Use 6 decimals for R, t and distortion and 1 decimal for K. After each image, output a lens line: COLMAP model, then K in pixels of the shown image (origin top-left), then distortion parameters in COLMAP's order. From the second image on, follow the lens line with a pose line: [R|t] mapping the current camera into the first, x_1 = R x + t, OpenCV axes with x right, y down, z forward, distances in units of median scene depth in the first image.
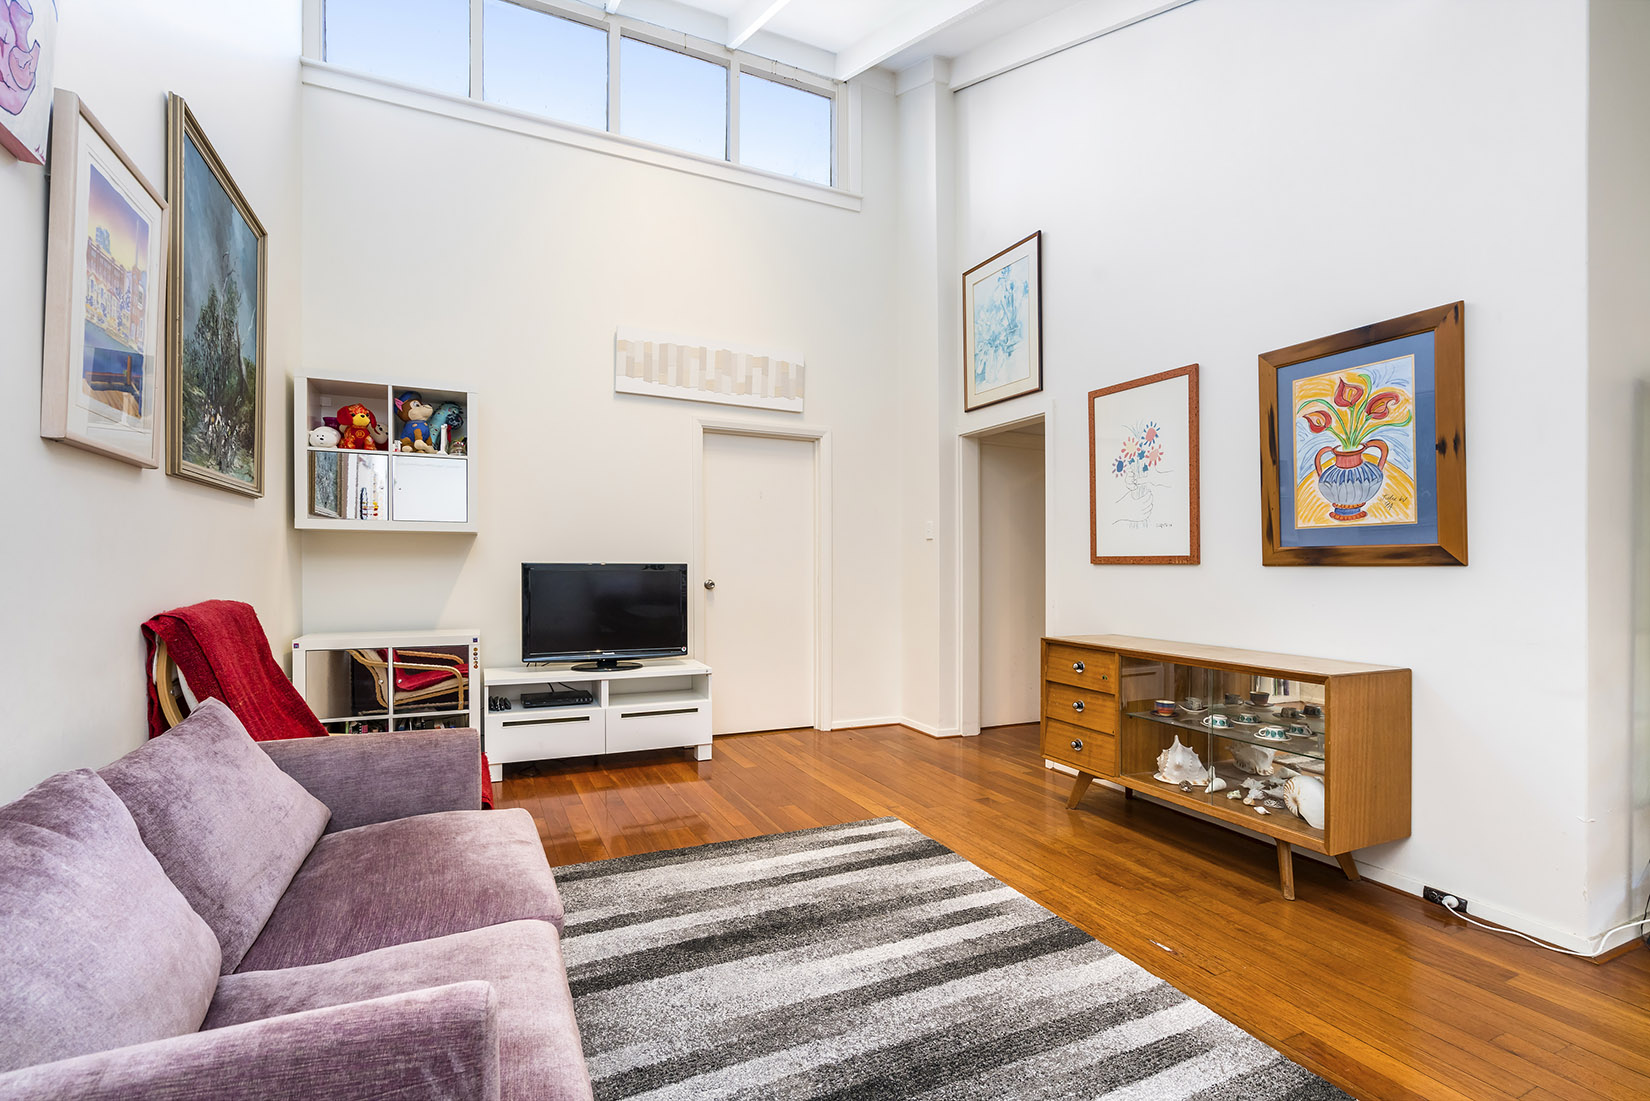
lens RADIAL K [[746.1, 0, 815.9], [0, 746.1, 551.9], [0, 0, 1]] dist [-0.007043, 0.003421]
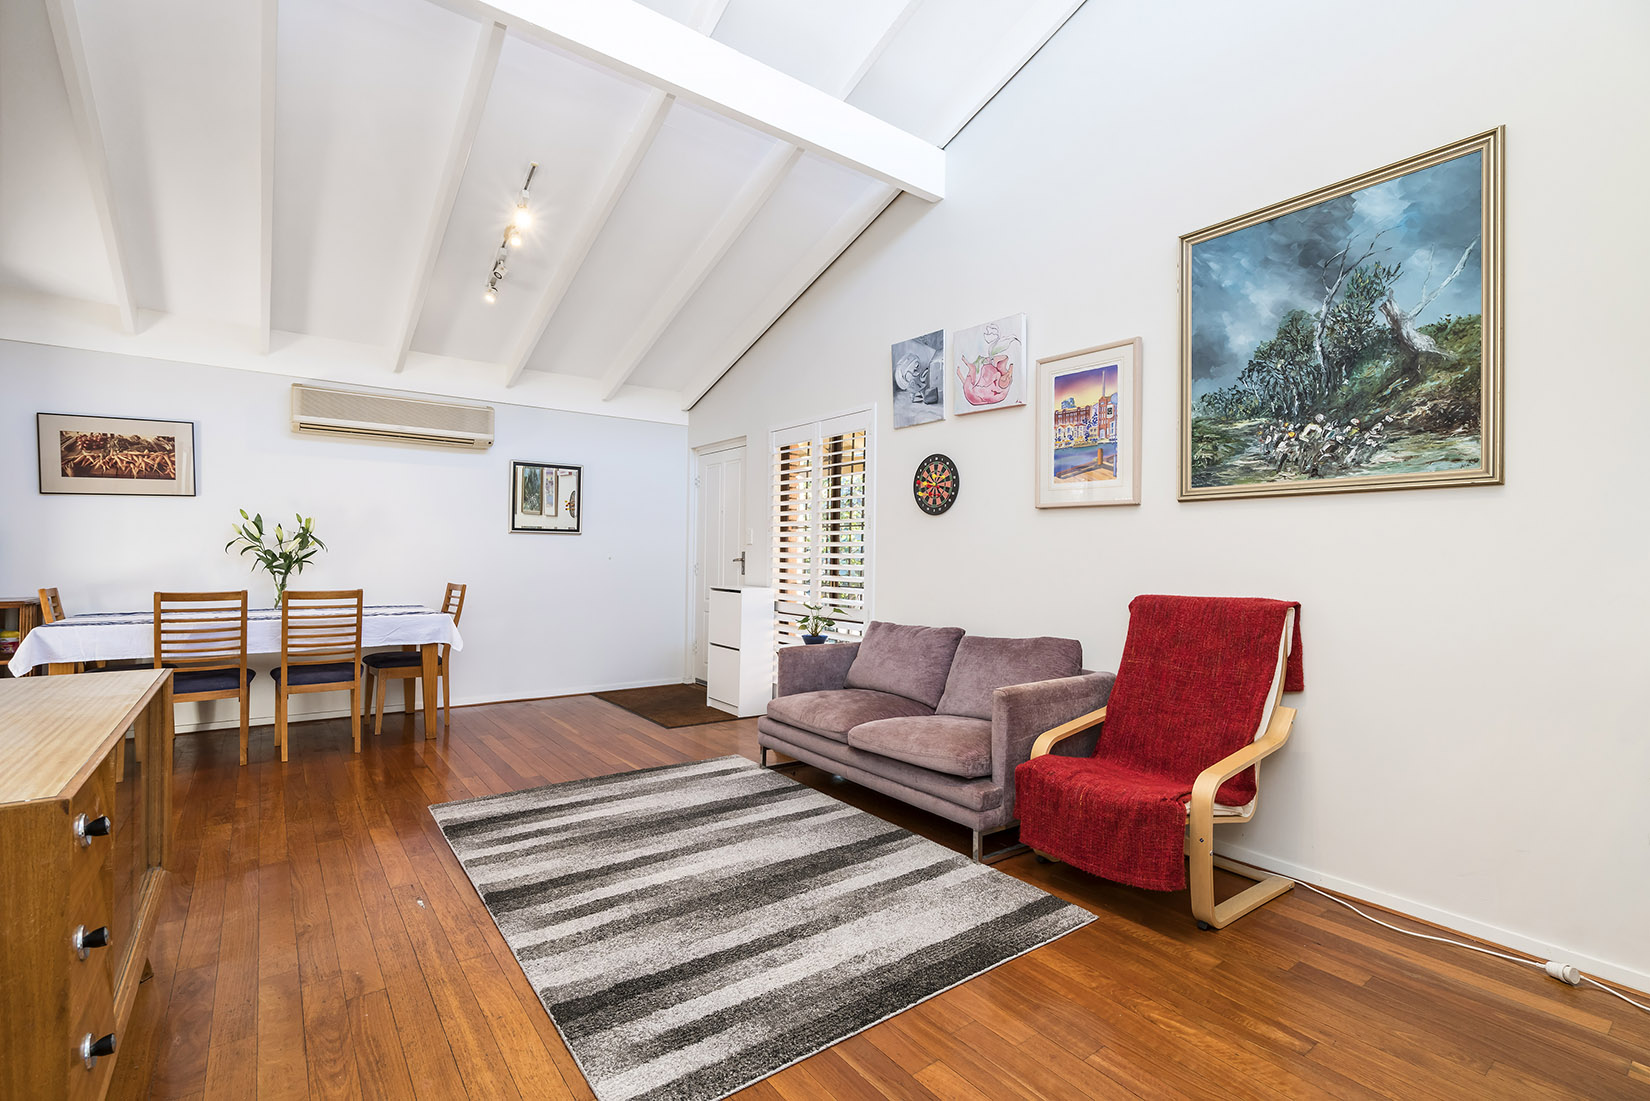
lens RADIAL K [[746.1, 0, 800.4], [0, 746.1, 554.7], [0, 0, 1]] dist [-0.007043, 0.003421]
pose [[-0.982233, -0.017811, -0.186820, 0.077626], [-0.015502, 0.999784, -0.013813, 0.016495], [0.187026, -0.010672, -0.982297, 1.288626]]
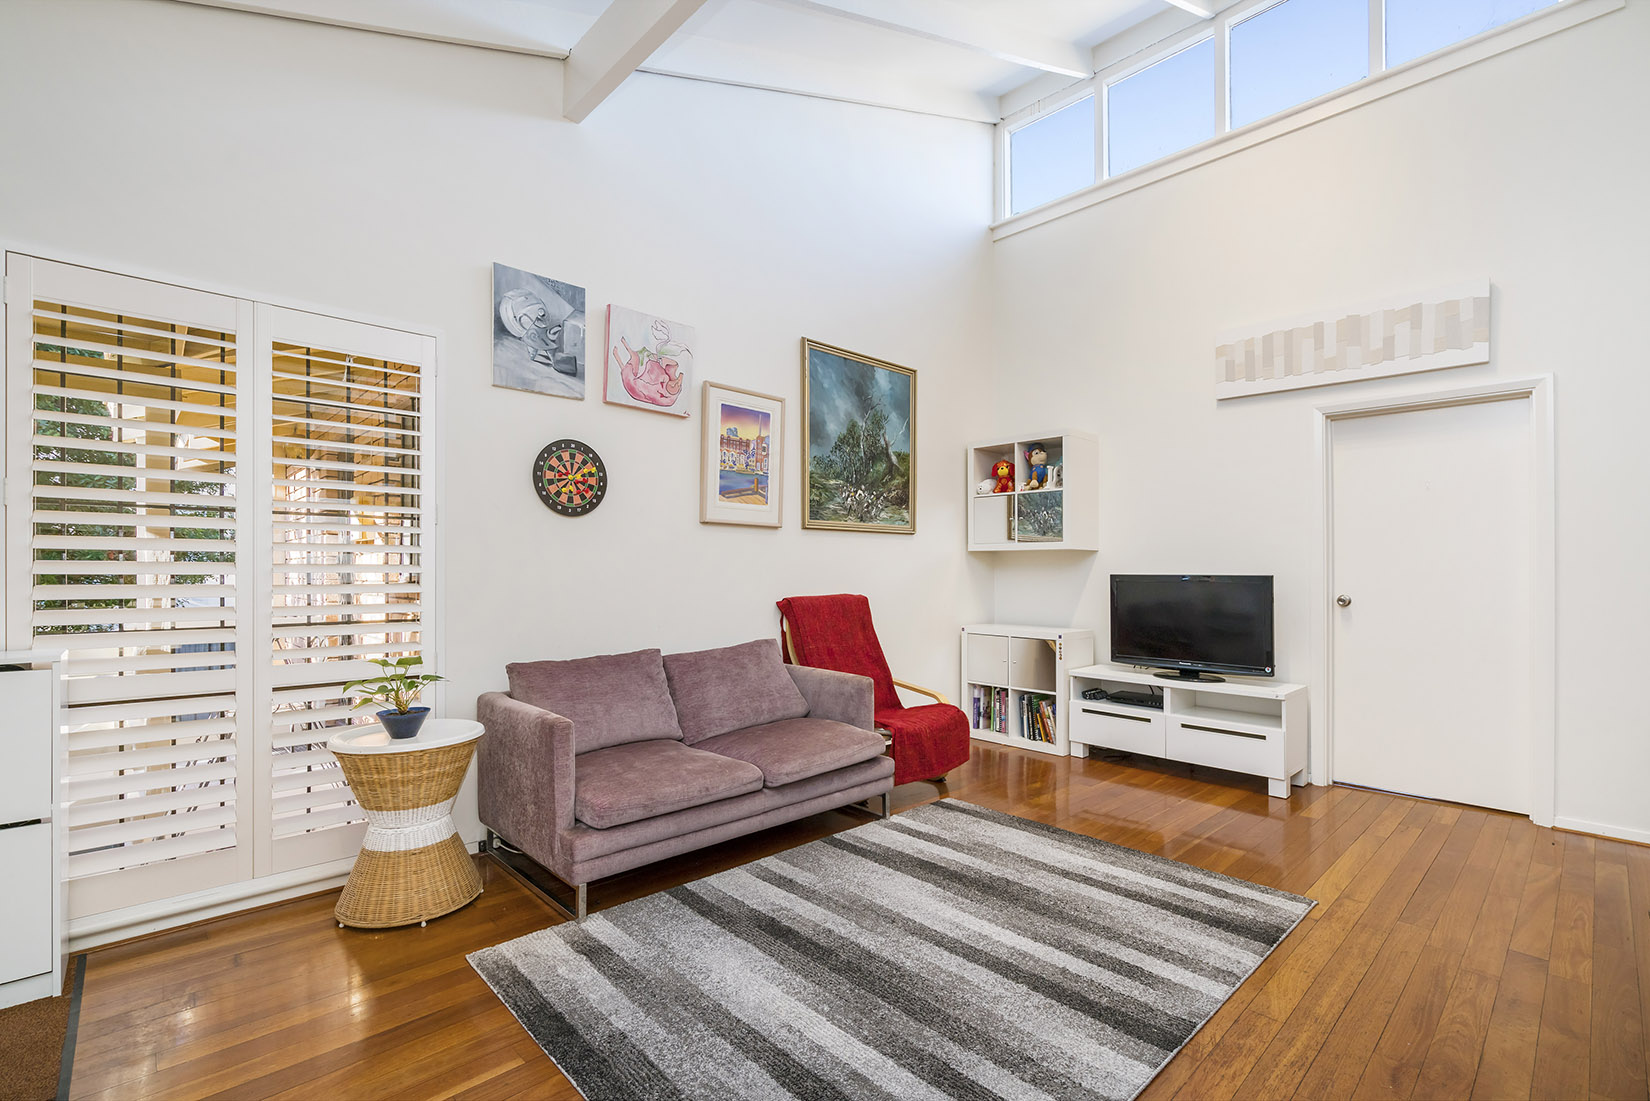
lens RADIAL K [[746.1, 0, 827.9], [0, 746.1, 561.8], [0, 0, 1]] dist [-0.007043, 0.003421]
pose [[0.319392, -0.016892, -0.947472, 0.600182], [0.010293, 0.999844, -0.014356, 0.008075], [0.947567, -0.005167, 0.319516, 0.245426]]
